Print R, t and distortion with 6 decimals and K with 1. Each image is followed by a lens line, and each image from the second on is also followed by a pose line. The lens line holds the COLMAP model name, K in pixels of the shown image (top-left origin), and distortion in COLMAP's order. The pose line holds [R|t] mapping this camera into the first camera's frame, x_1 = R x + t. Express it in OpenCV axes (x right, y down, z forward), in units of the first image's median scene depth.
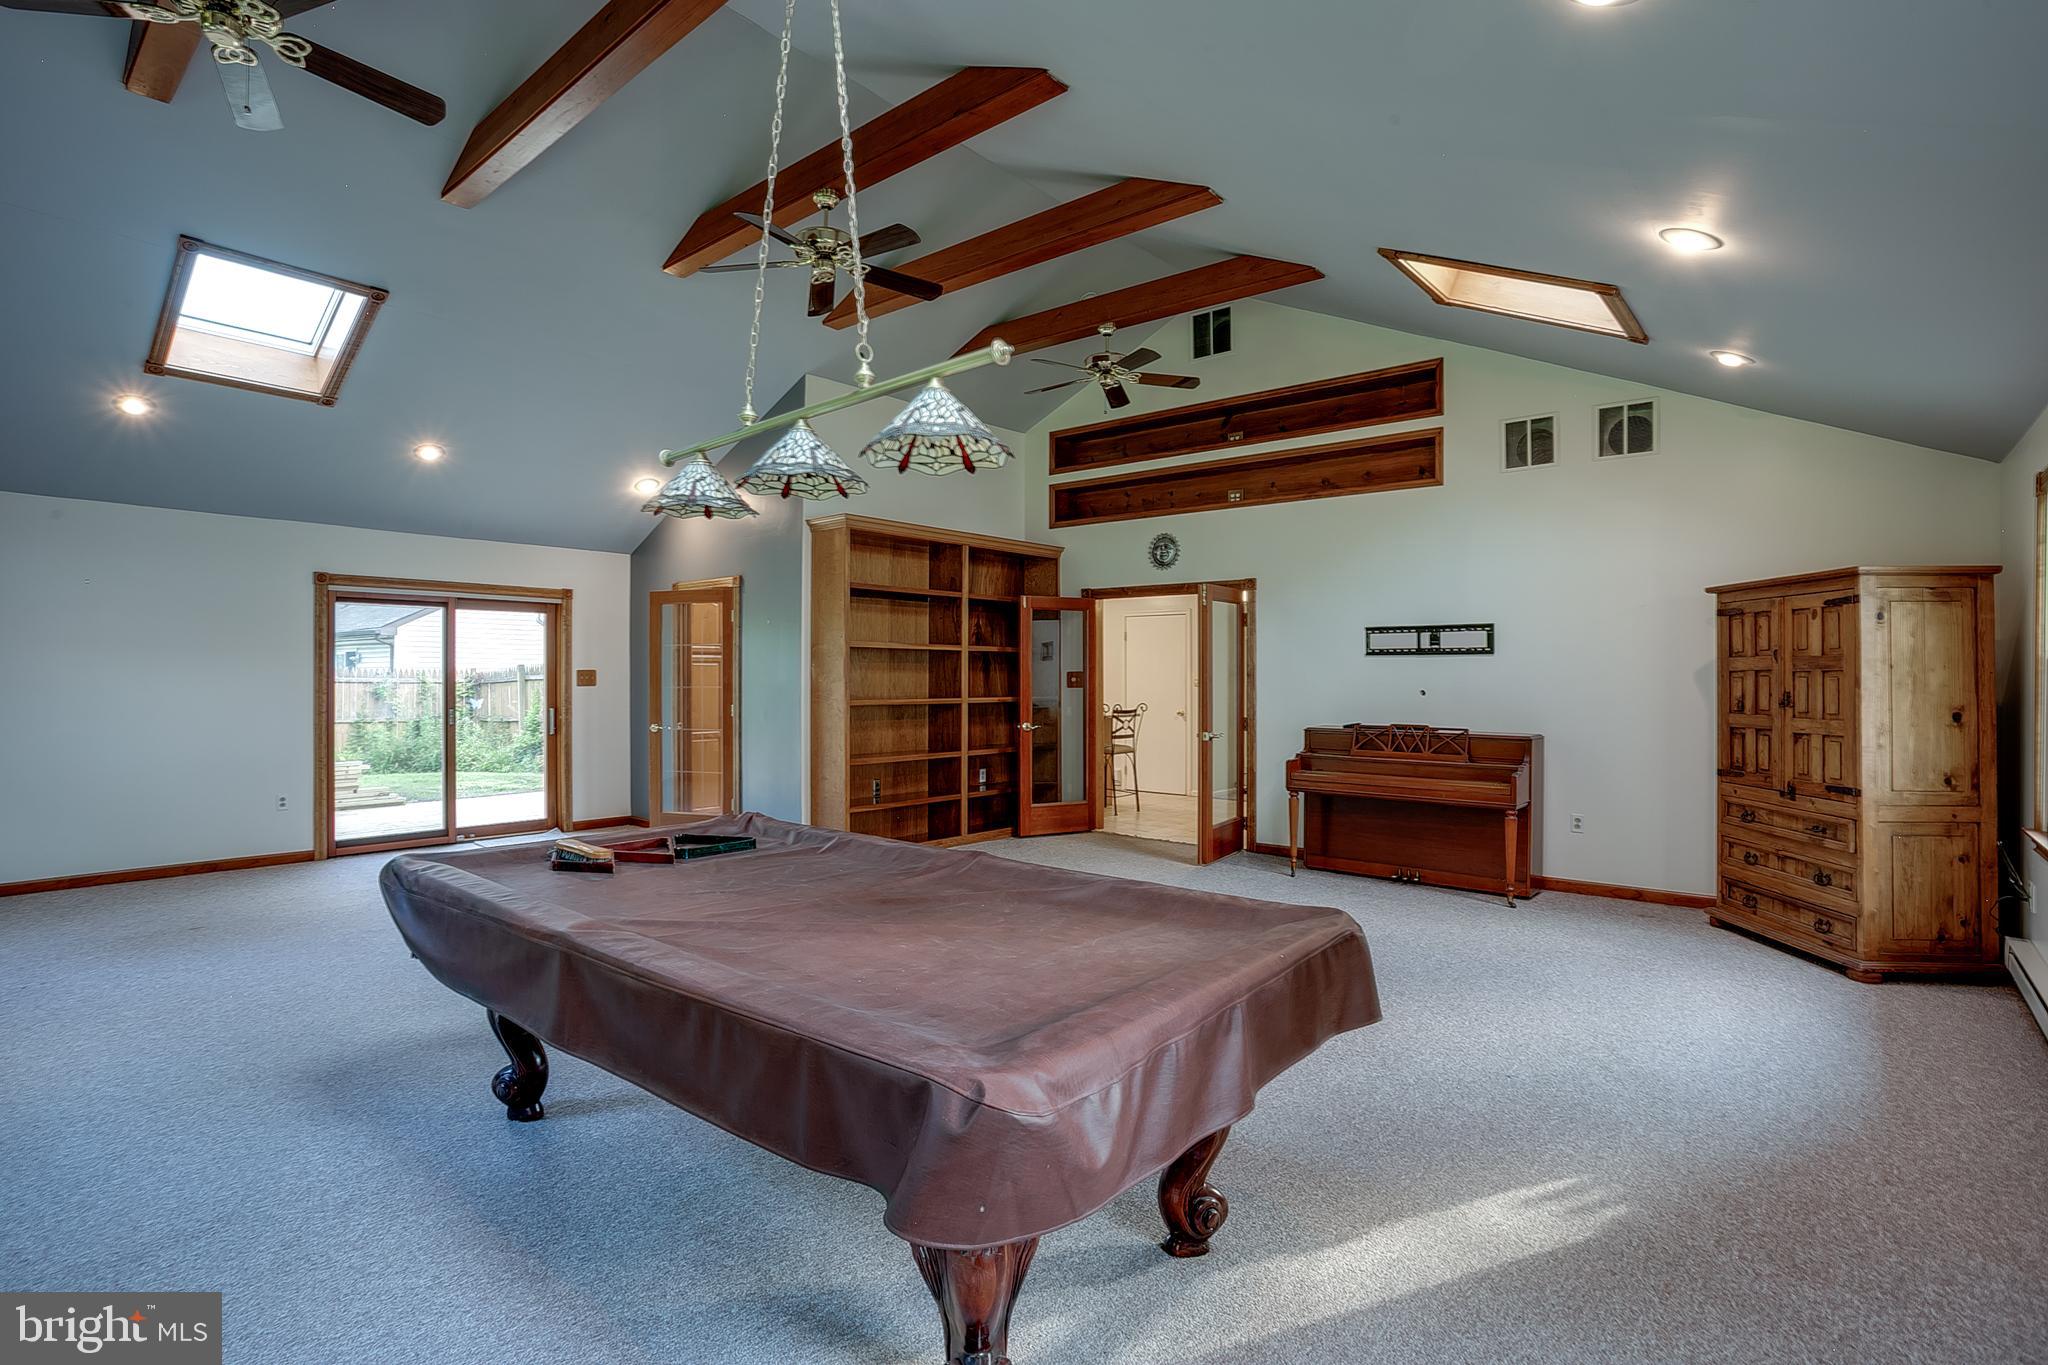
lens RADIAL K [[990.6, 0, 1000.6], [0, 990.6, 671.9], [0, 0, 1]] dist [-0.059845, 0.029794]
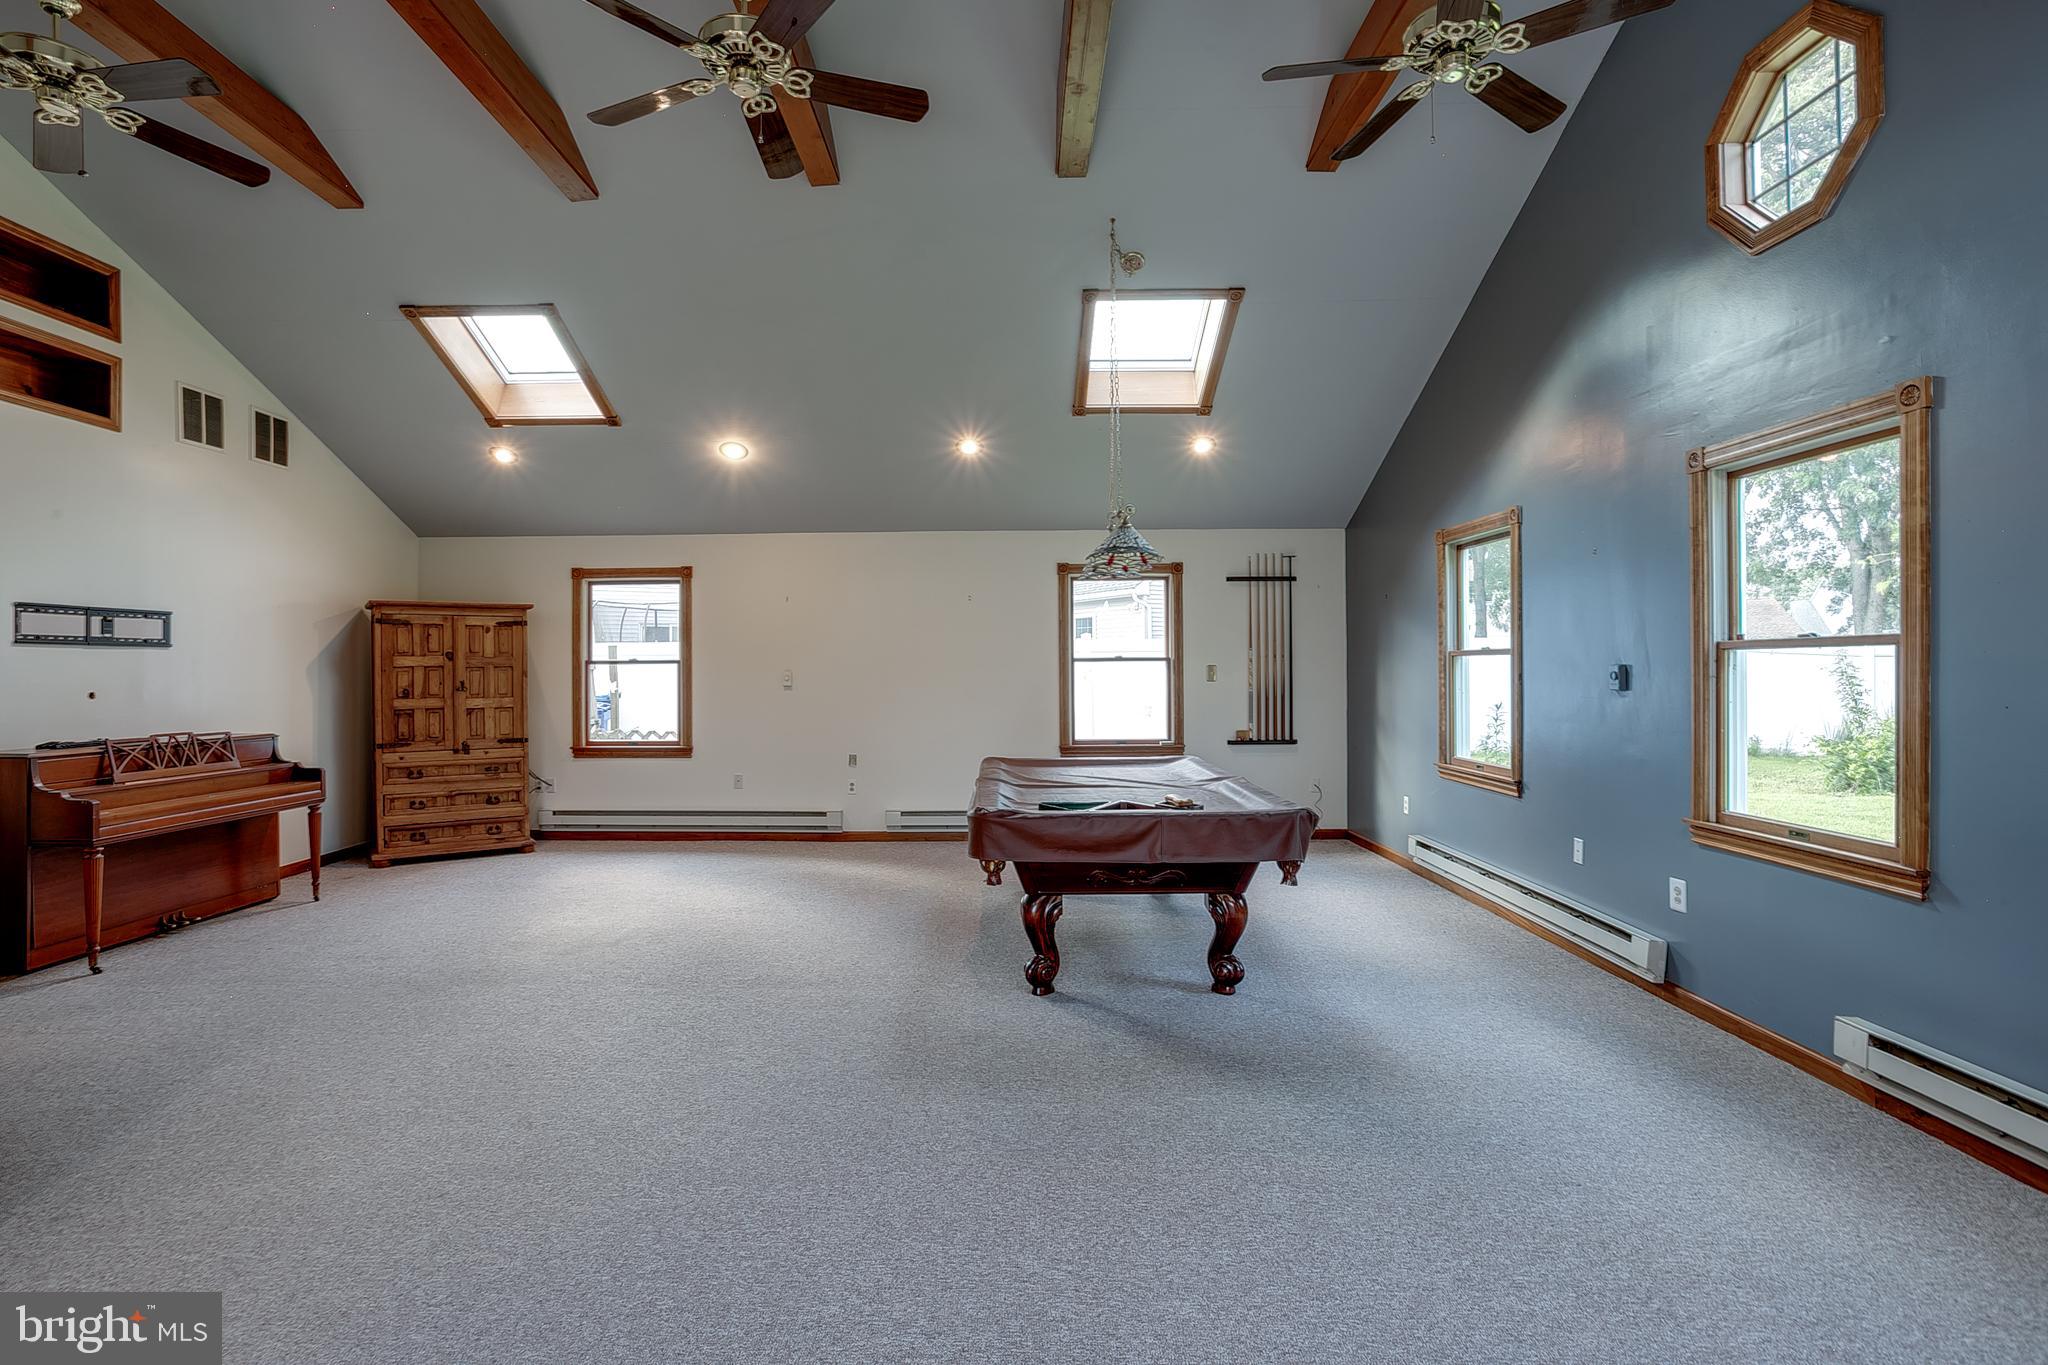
lens RADIAL K [[990.6, 0, 1000.6], [0, 990.6, 671.9], [0, 0, 1]] dist [-0.059845, 0.029794]
pose [[-0.650166, -0.005613, 0.759771, -0.615120], [-0.001632, 0.999981, 0.005990, -0.002483], [-0.759790, 0.002655, -0.650163, 0.980024]]
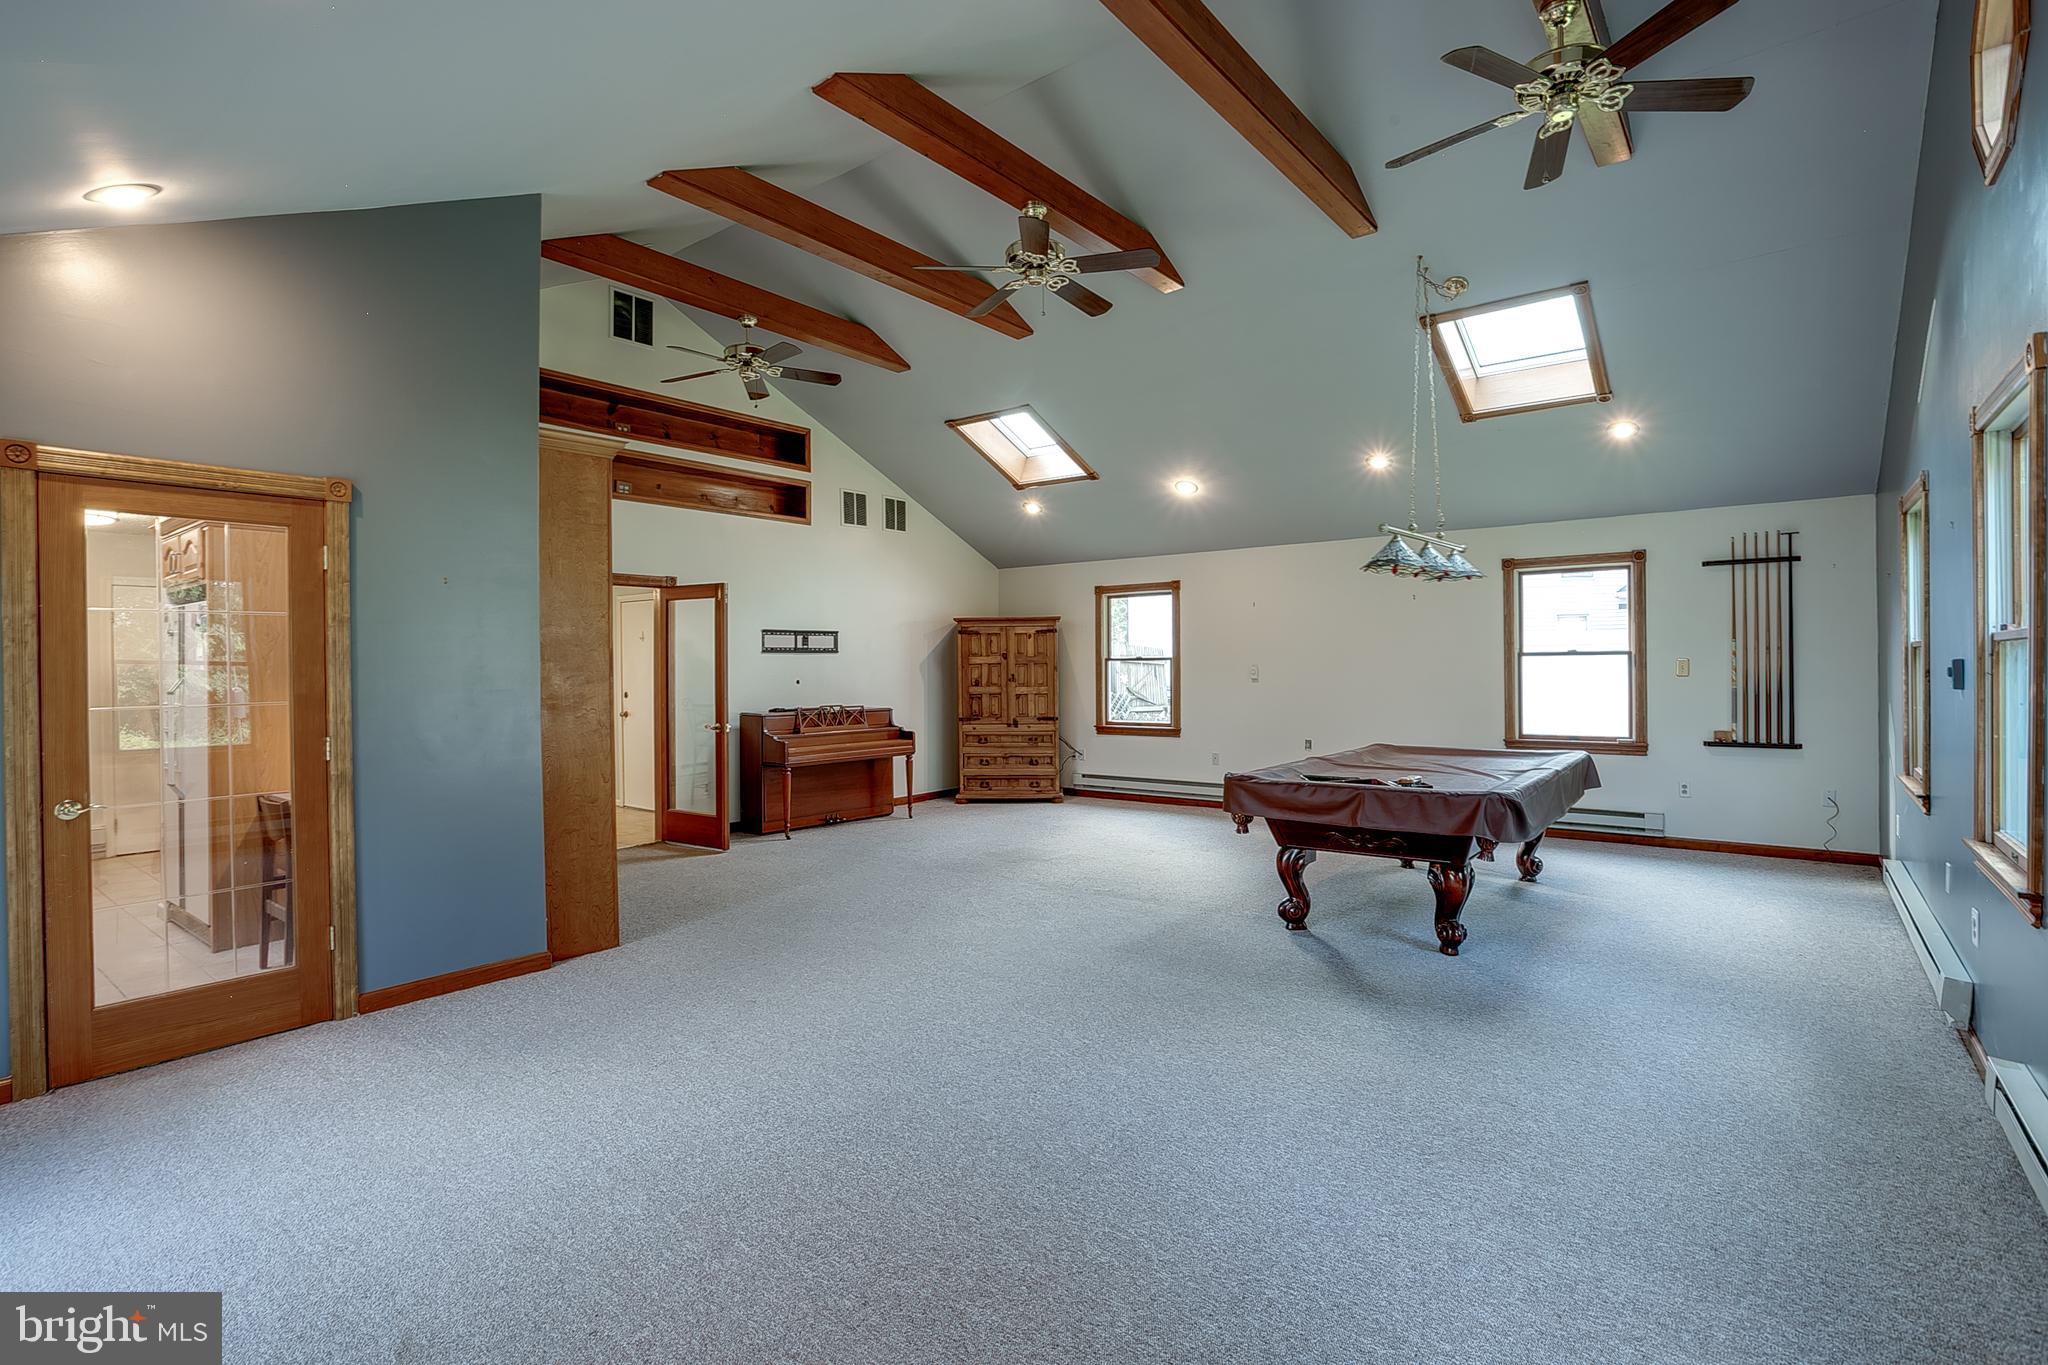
lens RADIAL K [[990.6, 0, 1000.6], [0, 990.6, 671.9], [0, 0, 1]] dist [-0.059845, 0.029794]
pose [[-0.043227, -0.011625, 0.998998, -0.916233], [0.005768, 0.999913, 0.011885, -0.006343], [-0.999049, 0.006276, -0.043156, 0.814226]]
